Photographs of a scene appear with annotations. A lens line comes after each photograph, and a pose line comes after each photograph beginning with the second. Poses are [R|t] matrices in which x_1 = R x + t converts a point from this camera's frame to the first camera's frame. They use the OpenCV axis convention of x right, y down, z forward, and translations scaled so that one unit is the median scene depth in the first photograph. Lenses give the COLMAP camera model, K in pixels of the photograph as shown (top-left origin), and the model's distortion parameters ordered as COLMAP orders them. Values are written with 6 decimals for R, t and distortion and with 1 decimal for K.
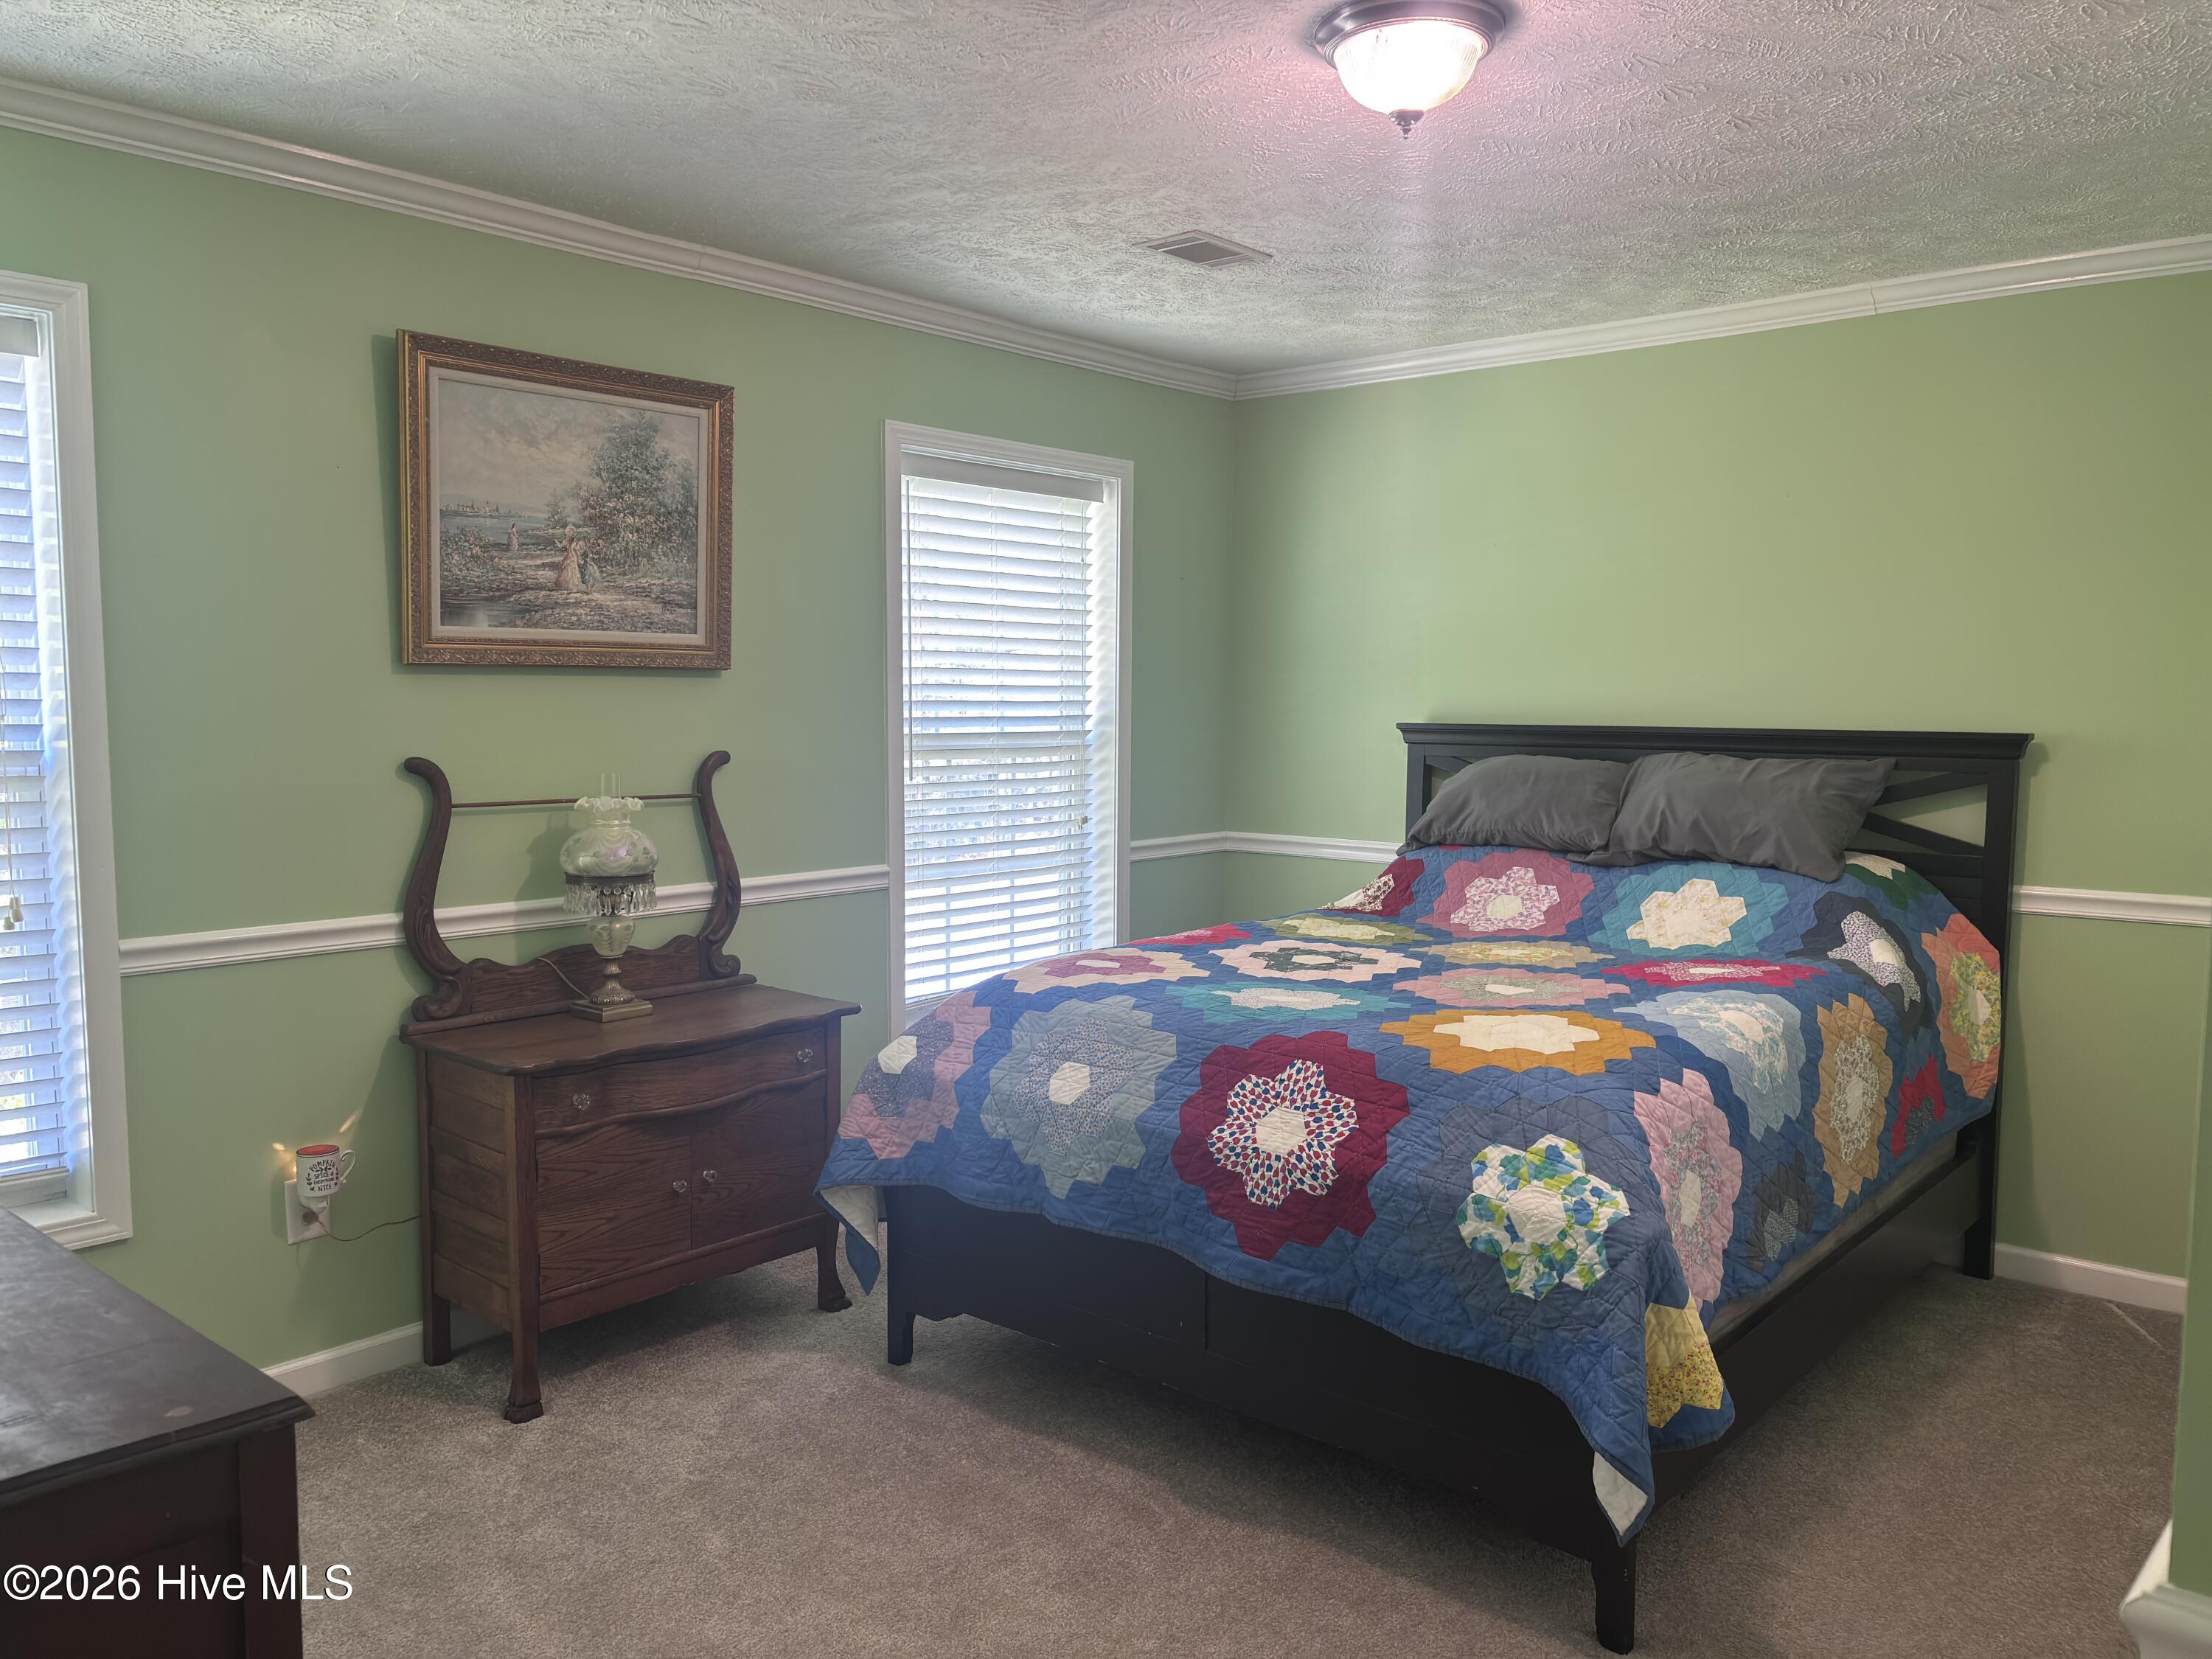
lens RADIAL K [[1669.7, 0, 1102.1], [0, 1669.7, 824.1], [0, 0, 1]] dist [0.014546, -0.015015]
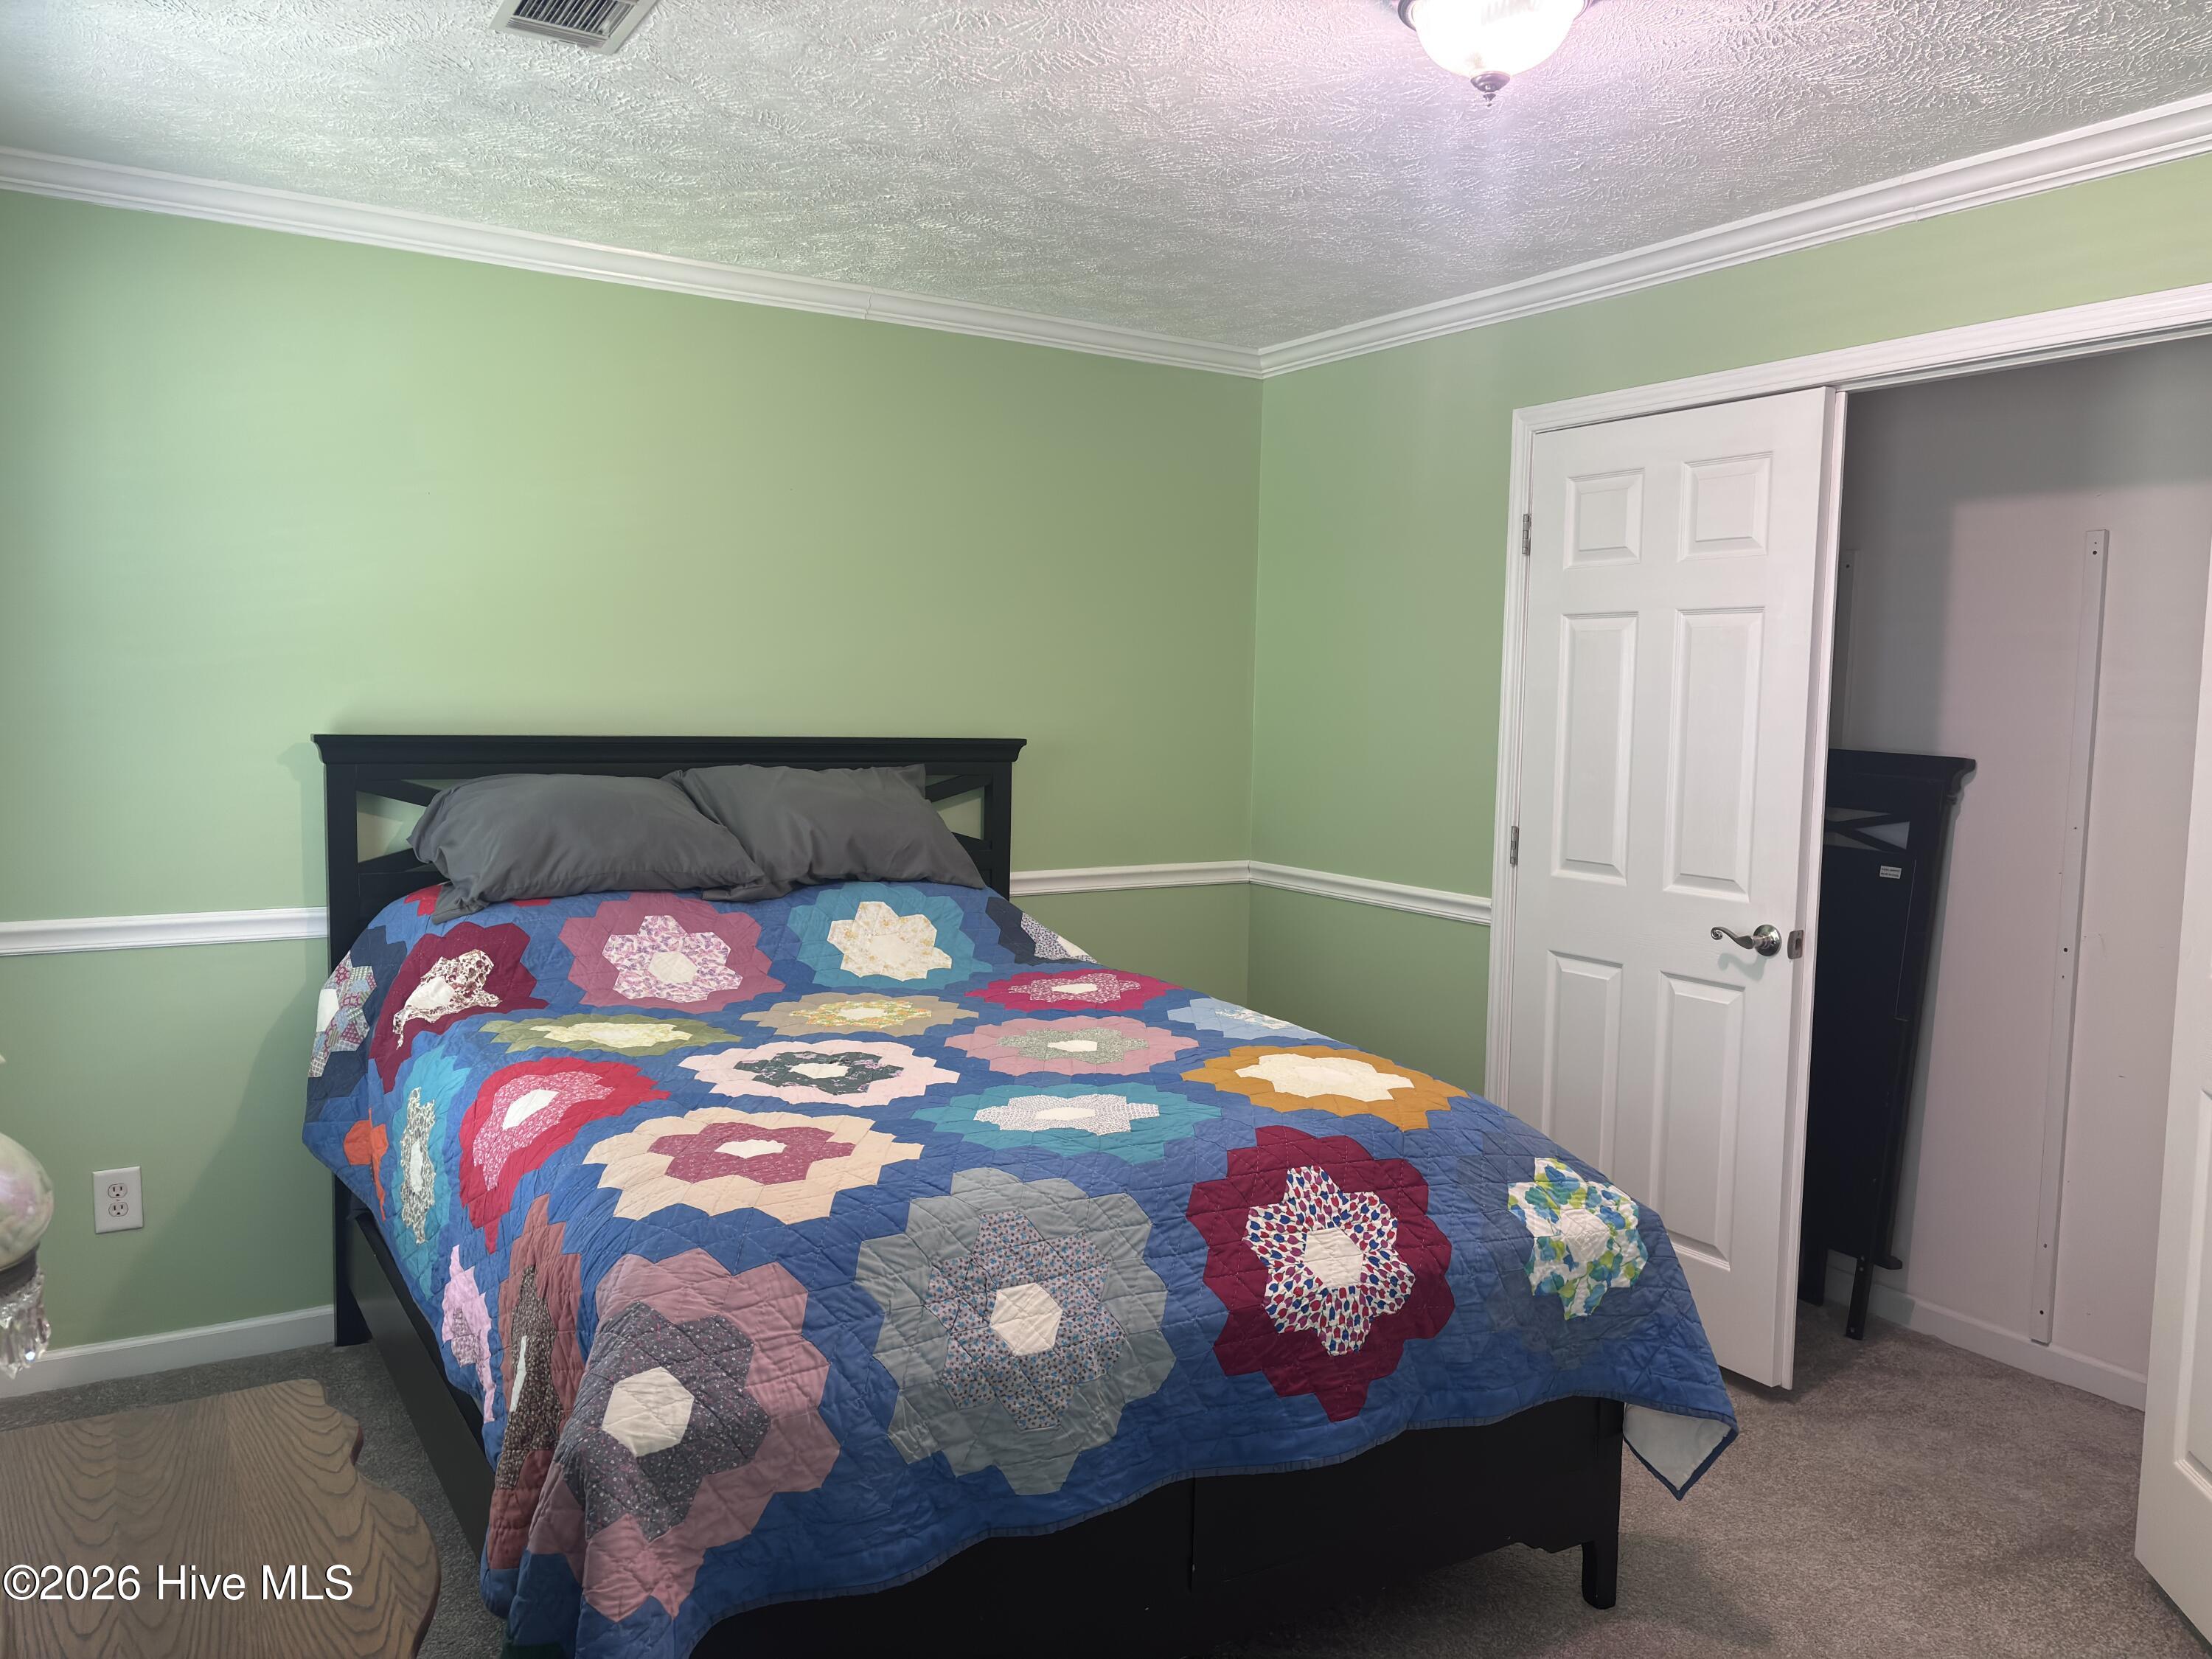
lens RADIAL K [[1669.7, 0, 1105.6], [0, 1669.7, 838.8], [0, 0, 1]] dist [0.014546, -0.015015]
pose [[0.283951, -0.082011, 0.955325, -0.676787], [0.055187, 0.996082, 0.069107, -0.081666], [-0.957249, 0.033098, 0.287365, 0.850066]]
